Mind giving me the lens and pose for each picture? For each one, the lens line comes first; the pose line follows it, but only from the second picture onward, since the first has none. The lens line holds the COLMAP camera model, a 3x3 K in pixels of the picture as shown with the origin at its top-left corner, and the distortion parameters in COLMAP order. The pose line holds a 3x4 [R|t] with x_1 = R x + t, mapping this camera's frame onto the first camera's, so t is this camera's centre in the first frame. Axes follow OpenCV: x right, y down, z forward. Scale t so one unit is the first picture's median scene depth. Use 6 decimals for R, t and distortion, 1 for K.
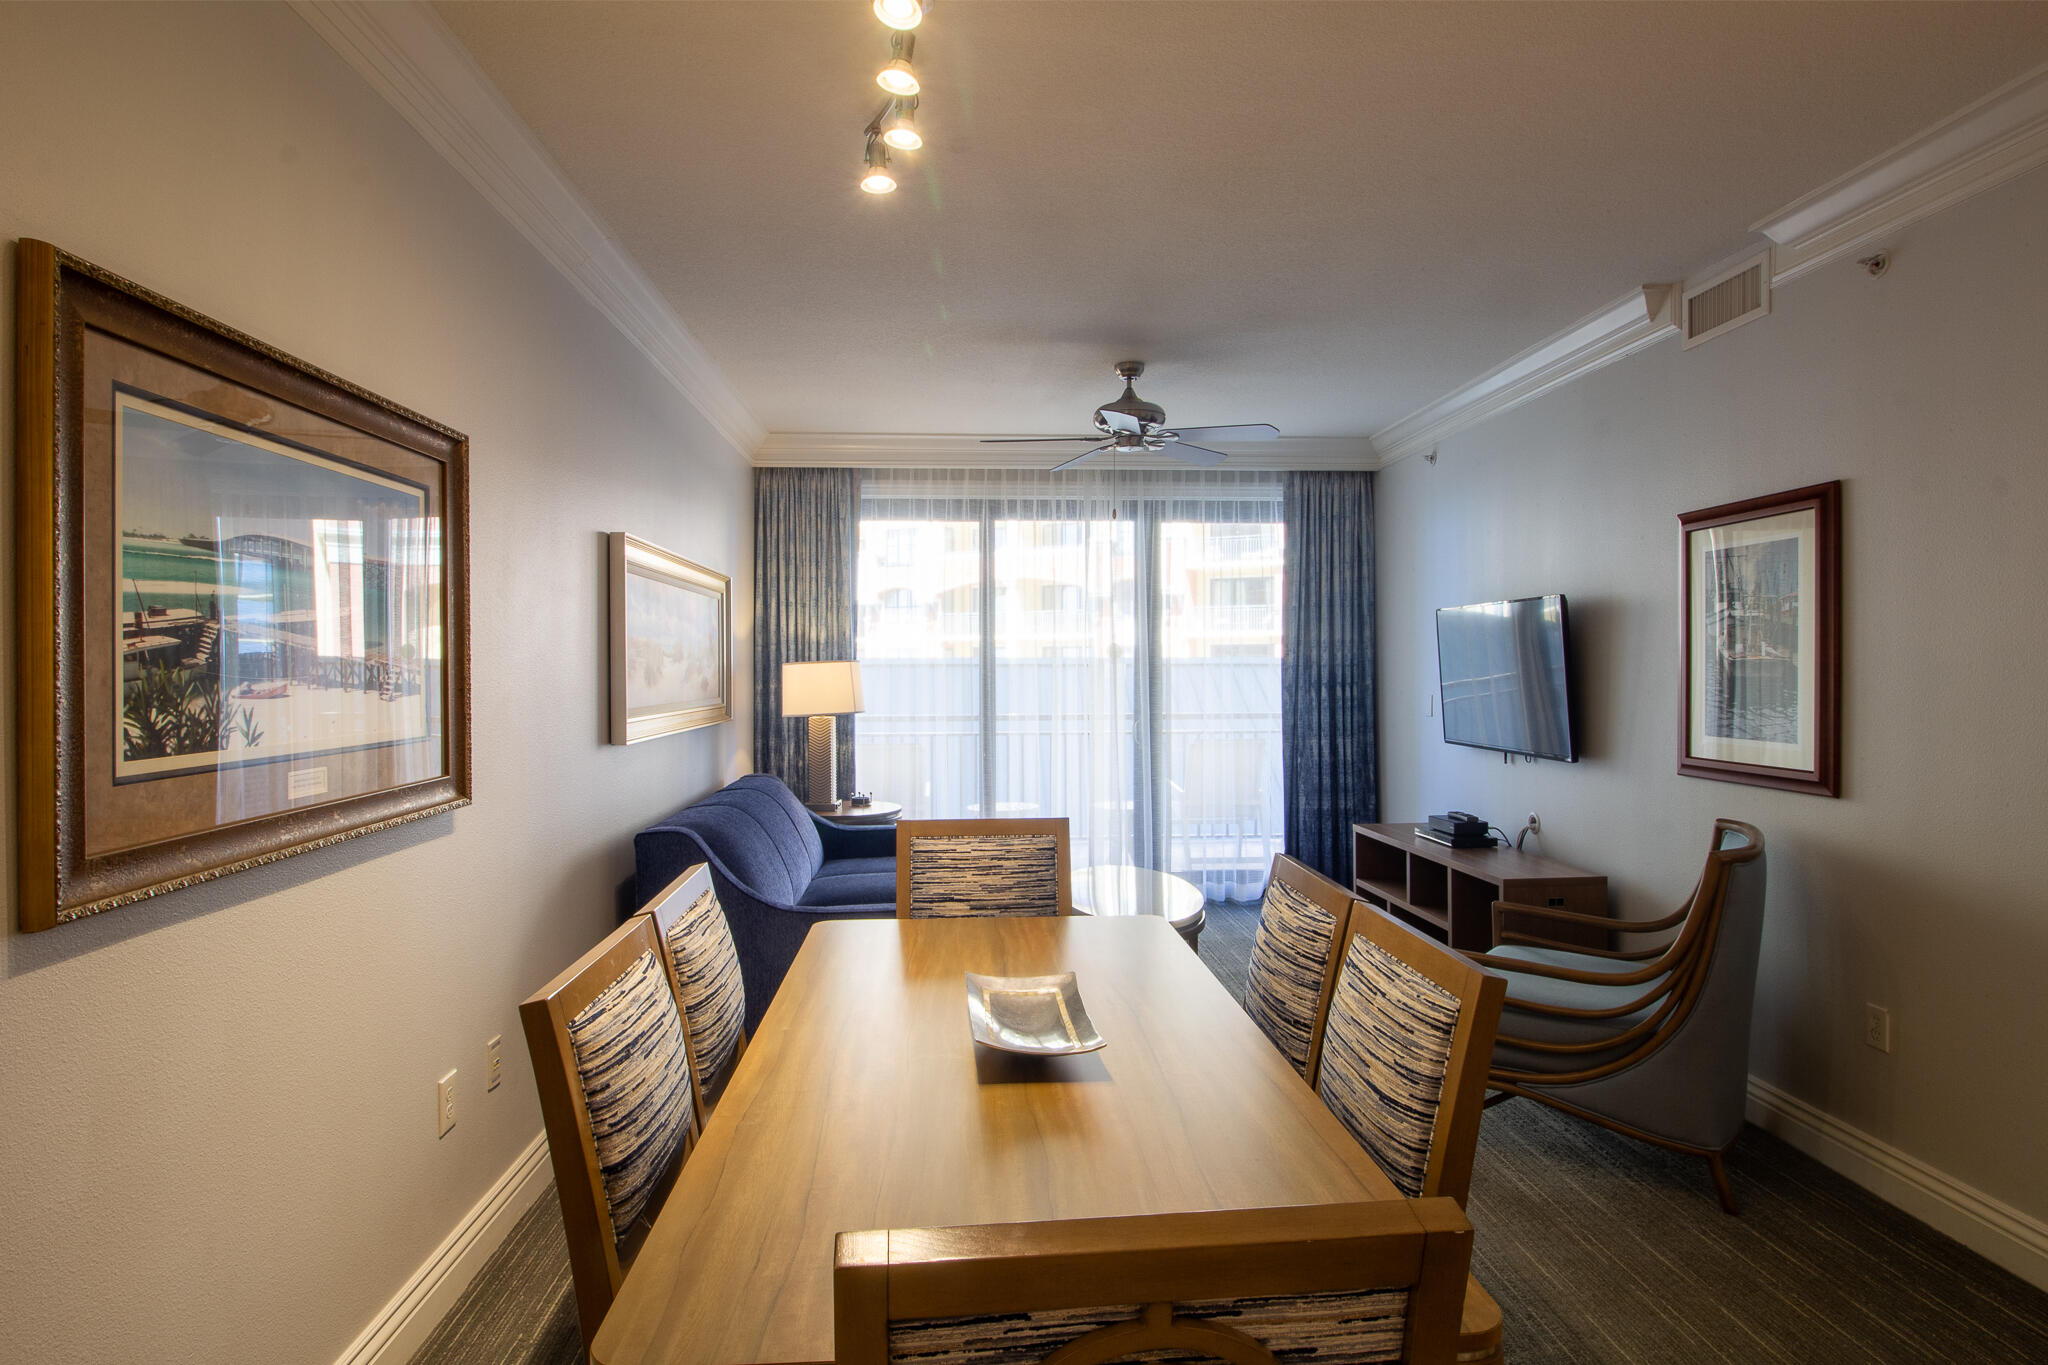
lens RADIAL K [[1101.0, 0, 1024.2], [0, 1101.0, 671.8], [0, 0, 1]] dist [-0.003303, -0.000945]
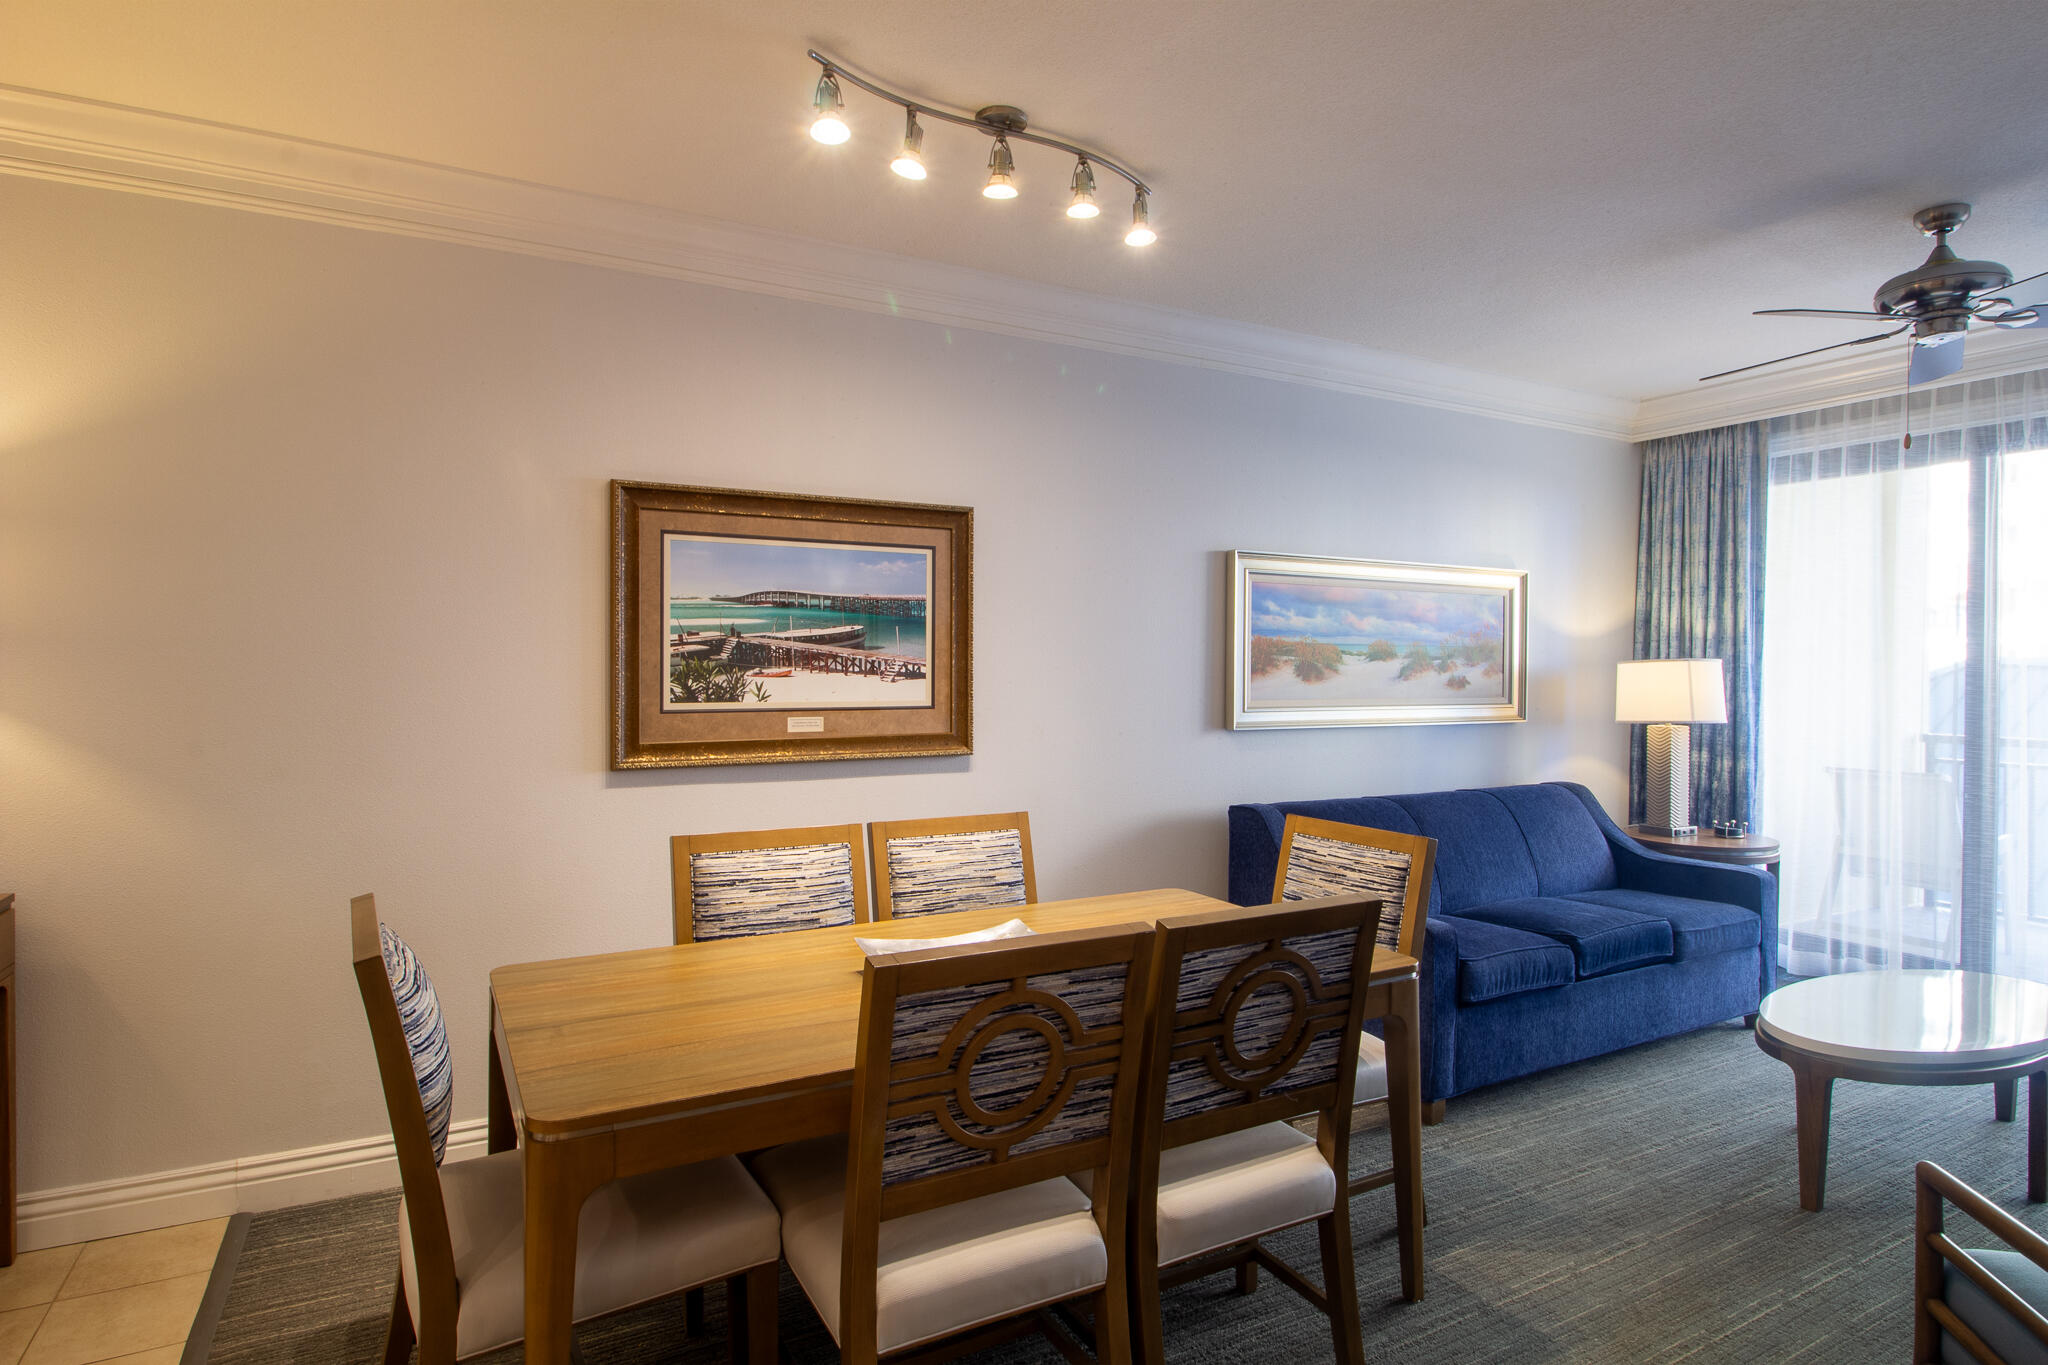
lens RADIAL K [[1101.0, 0, 1019.2], [0, 1101.0, 680.6], [0, 0, 1]] dist [-0.003303, -0.000945]
pose [[0.421939, 0.020026, -0.906403, 1.296195], [-0.011965, 0.999792, 0.016519, -0.006382], [0.906545, 0.003876, 0.422091, 0.627480]]
